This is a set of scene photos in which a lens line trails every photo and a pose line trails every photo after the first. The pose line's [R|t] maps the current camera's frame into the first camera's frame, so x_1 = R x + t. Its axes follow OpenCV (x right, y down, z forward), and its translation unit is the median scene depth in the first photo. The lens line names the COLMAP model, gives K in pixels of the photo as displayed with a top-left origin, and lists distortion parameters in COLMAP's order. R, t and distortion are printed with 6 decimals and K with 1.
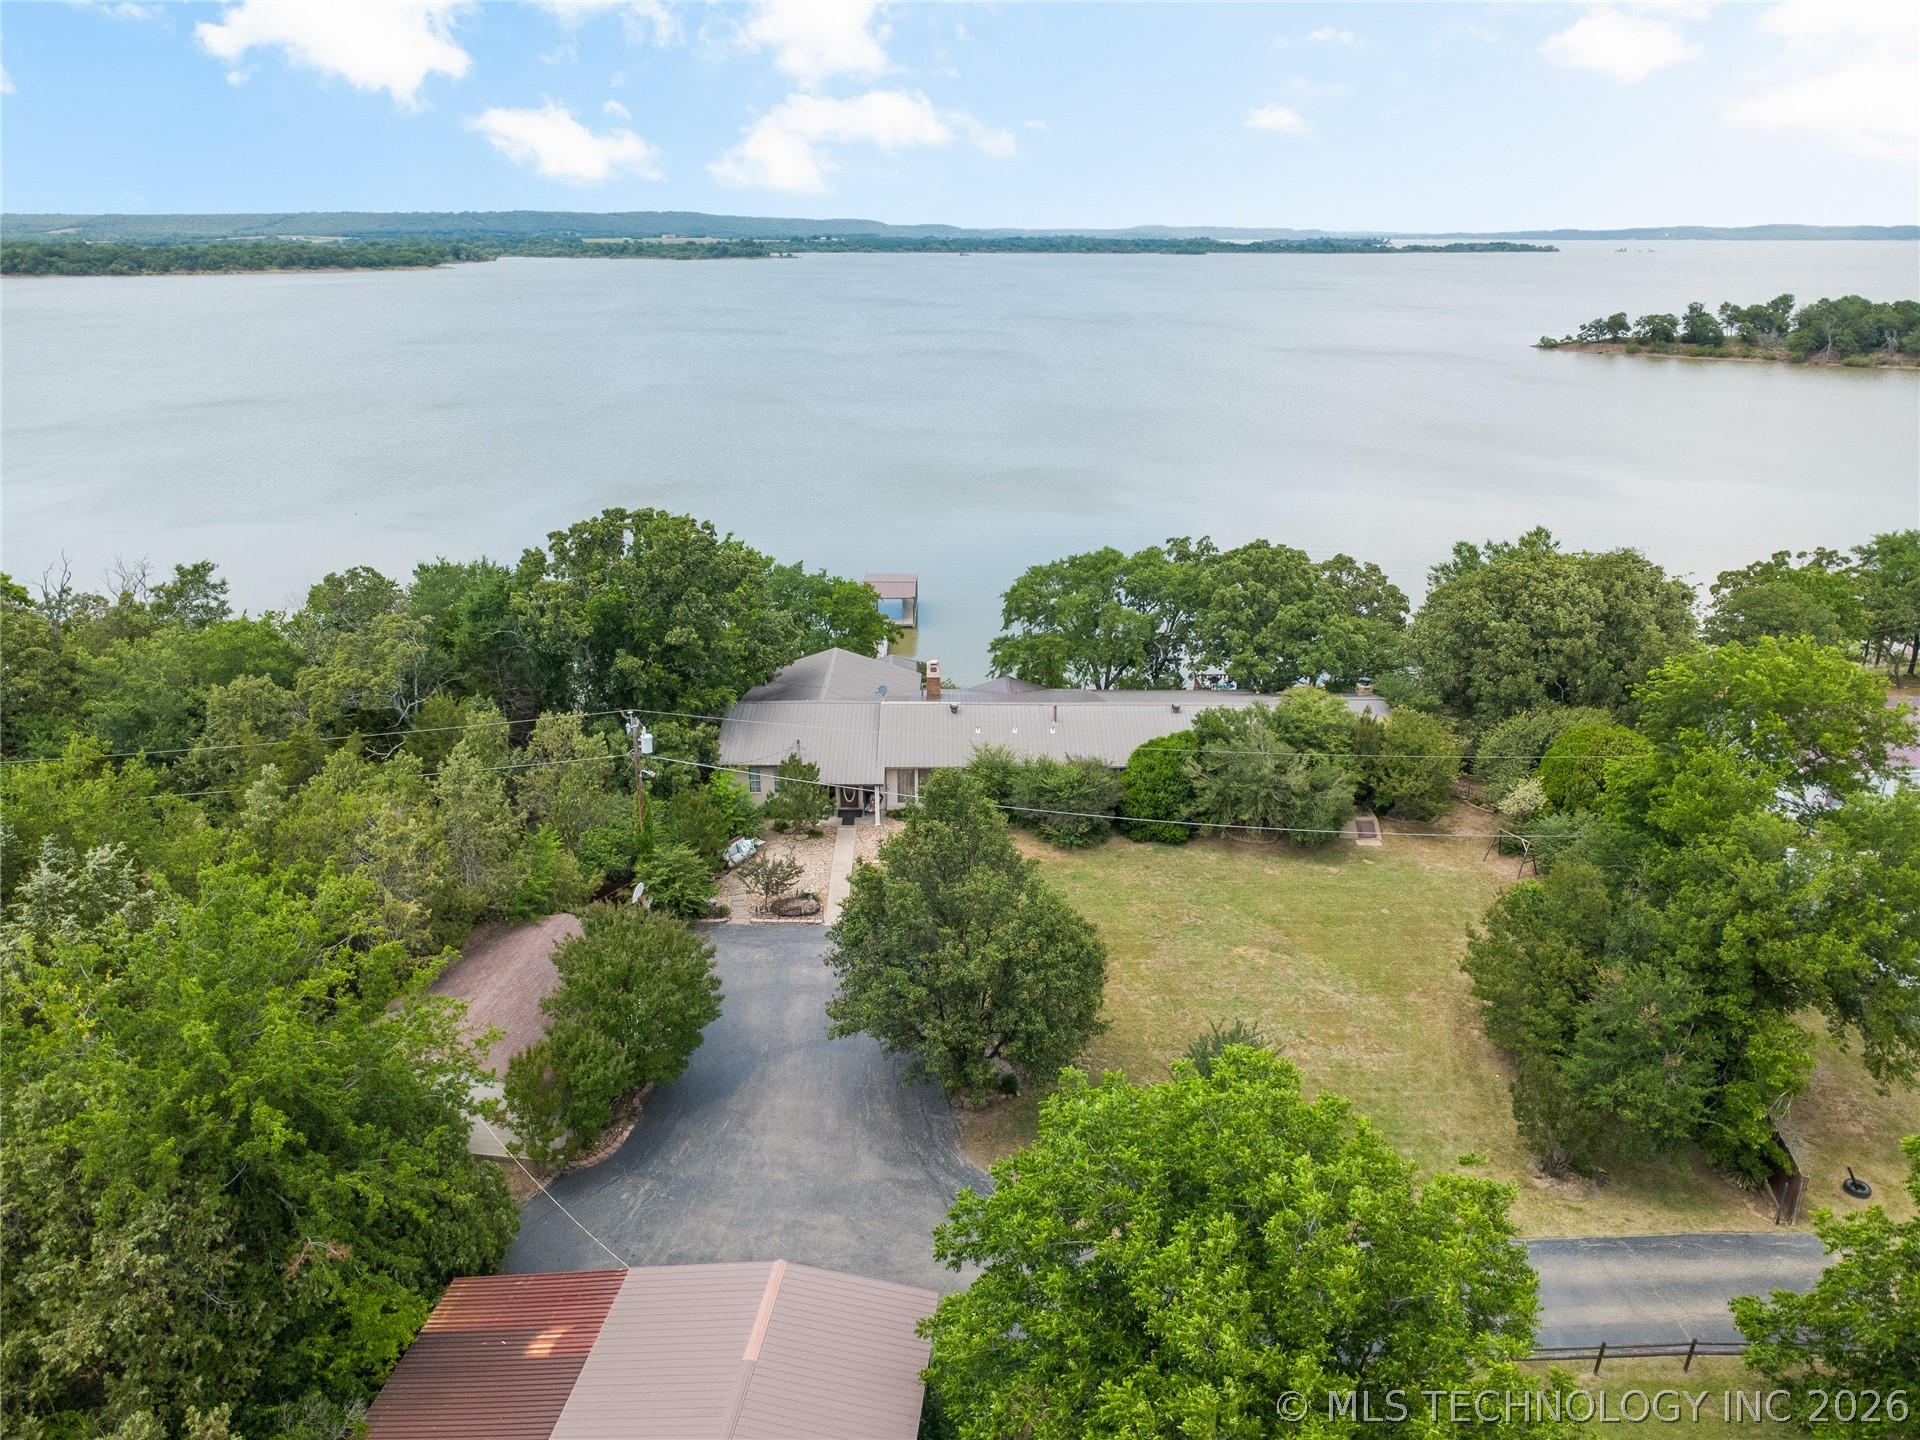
lens RADIAL K [[1329.7, 0, 957.1], [0, 1329.7, 749.0], [0, 0, 1]] dist [0.004022, 0.000883]
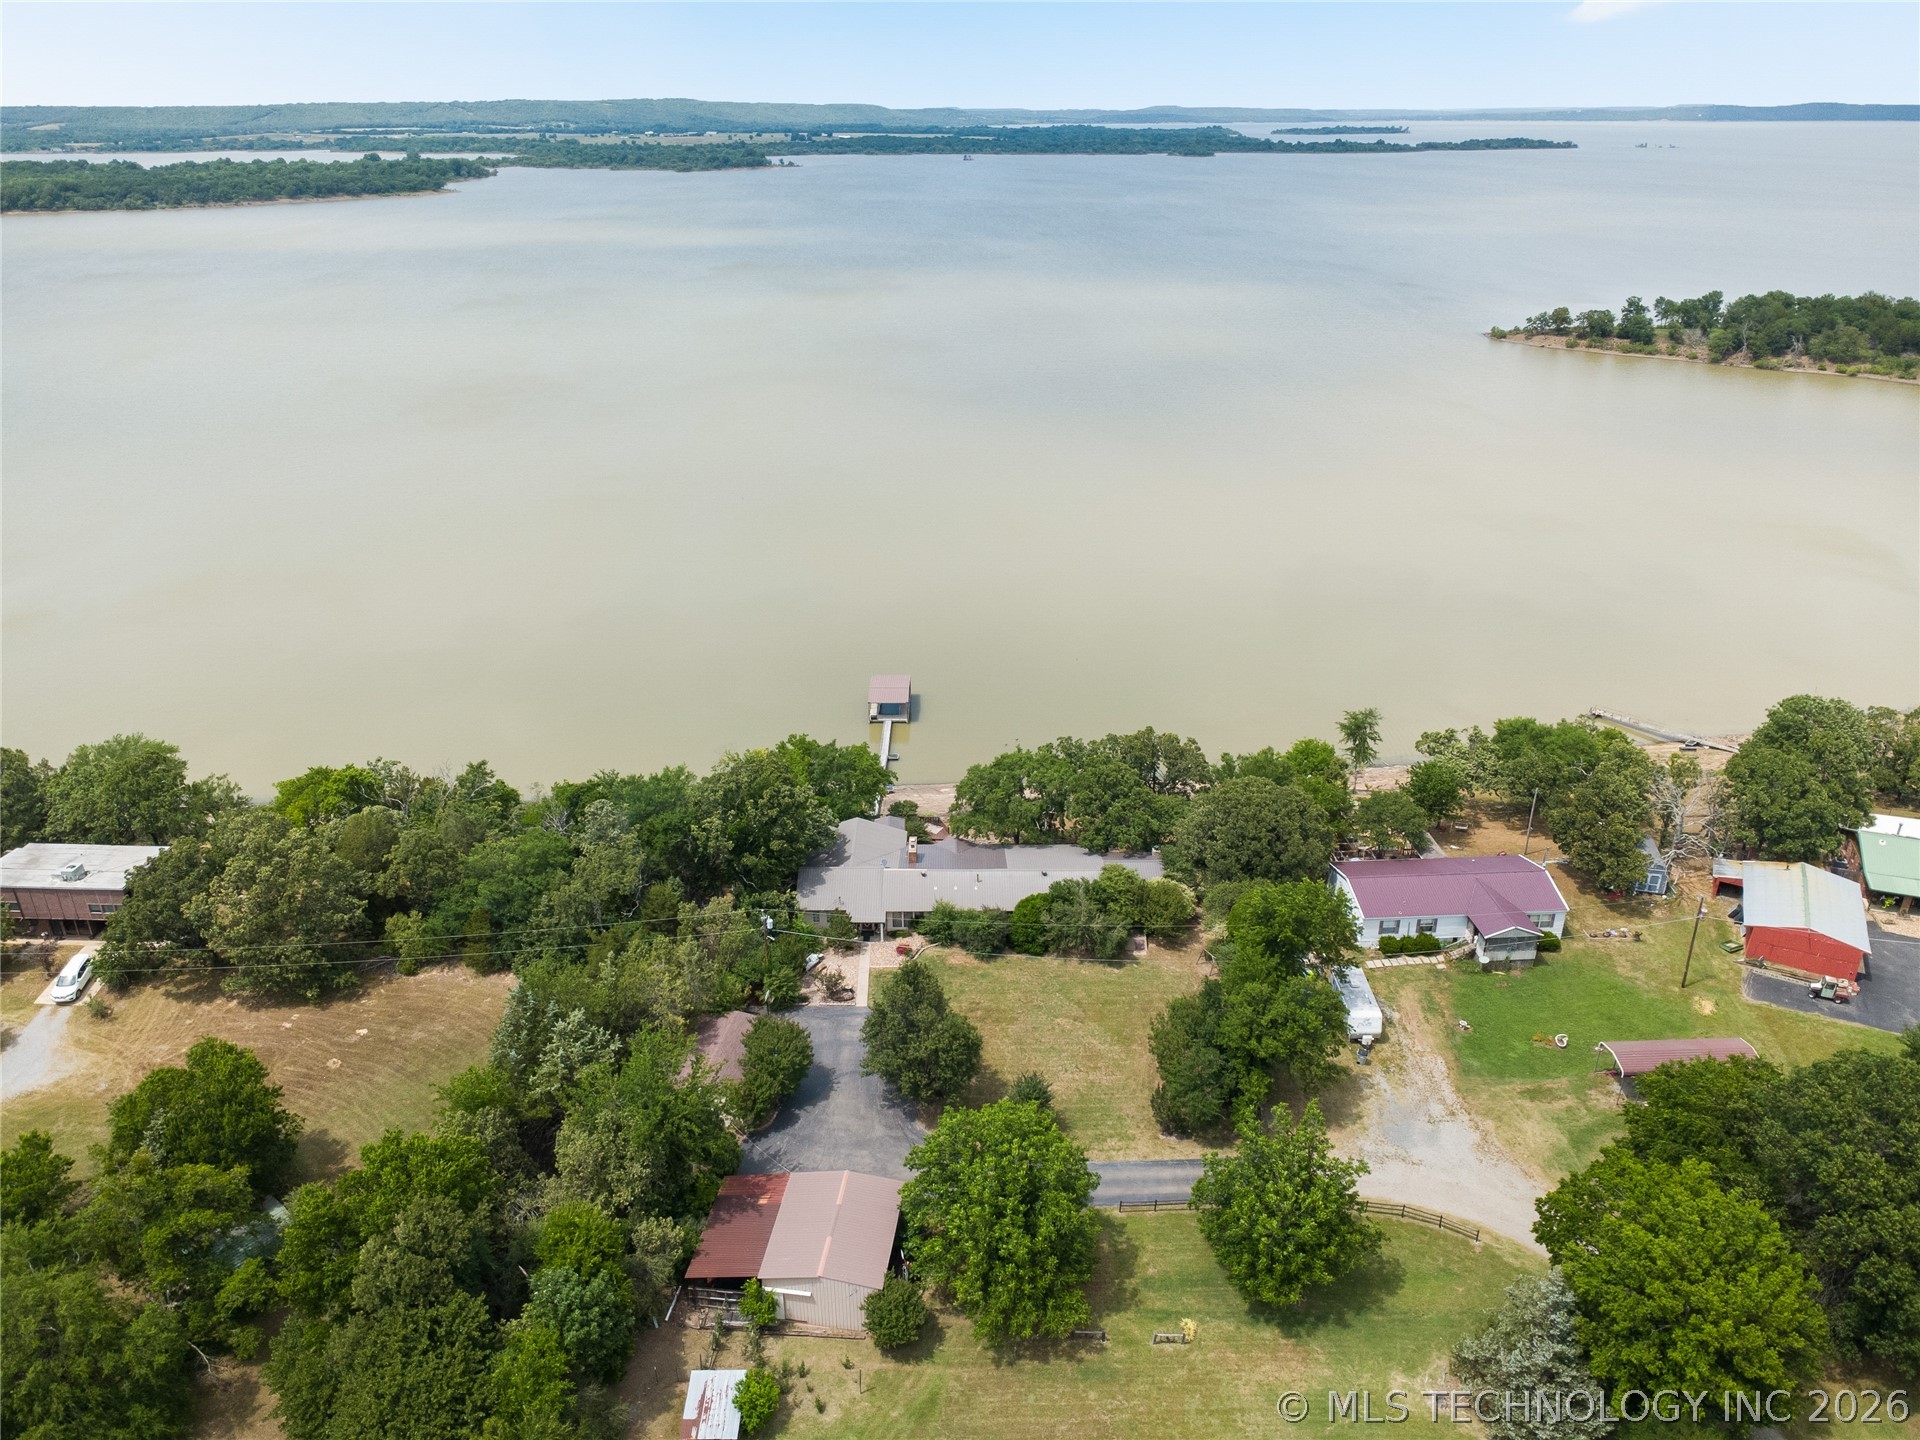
lens RADIAL K [[1359.5, 0, 960.0], [0, 1359.5, 720.0], [0, 0, 1]] dist [0.004029, -0.000091]
pose [[0.999995, -0.001282, -0.002987, 0.049681], [0.001440, 0.998569, 0.053459, -0.314269], [0.002914, -0.053463, 0.998566, -0.795161]]
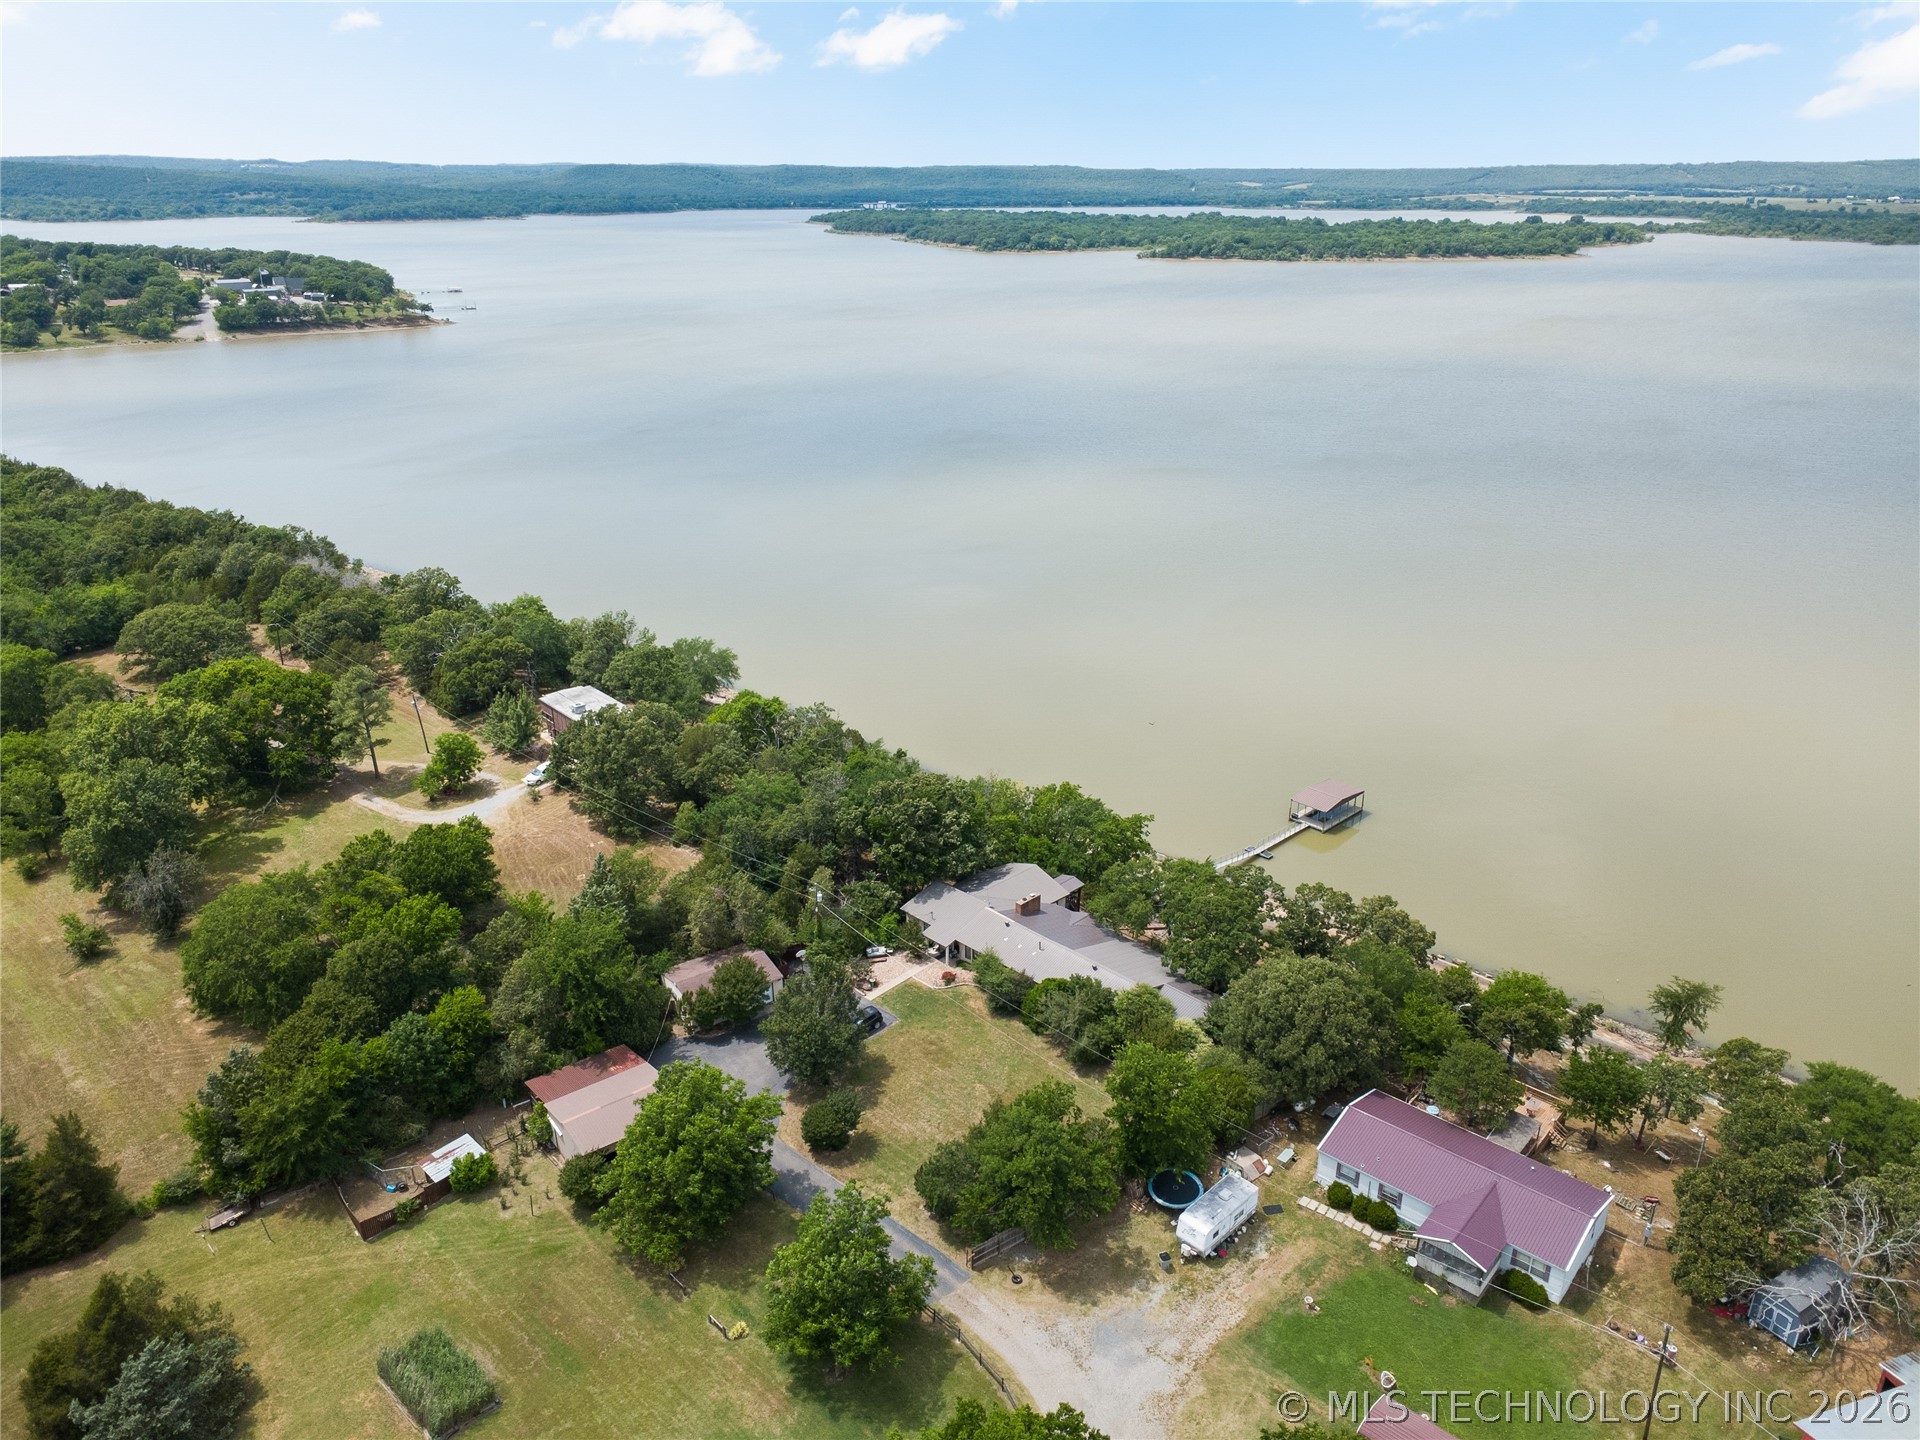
lens RADIAL K [[1362.8, 0, 960.0], [0, 1362.8, 720.0], [0, 0, 1]] dist [0.003868, -0.003148]
pose [[0.697535, 0.267624, -0.664697, 1.108013], [-0.258042, 0.959215, 0.115414, -0.488802], [0.668475, 0.091014, 0.738144, -0.514559]]
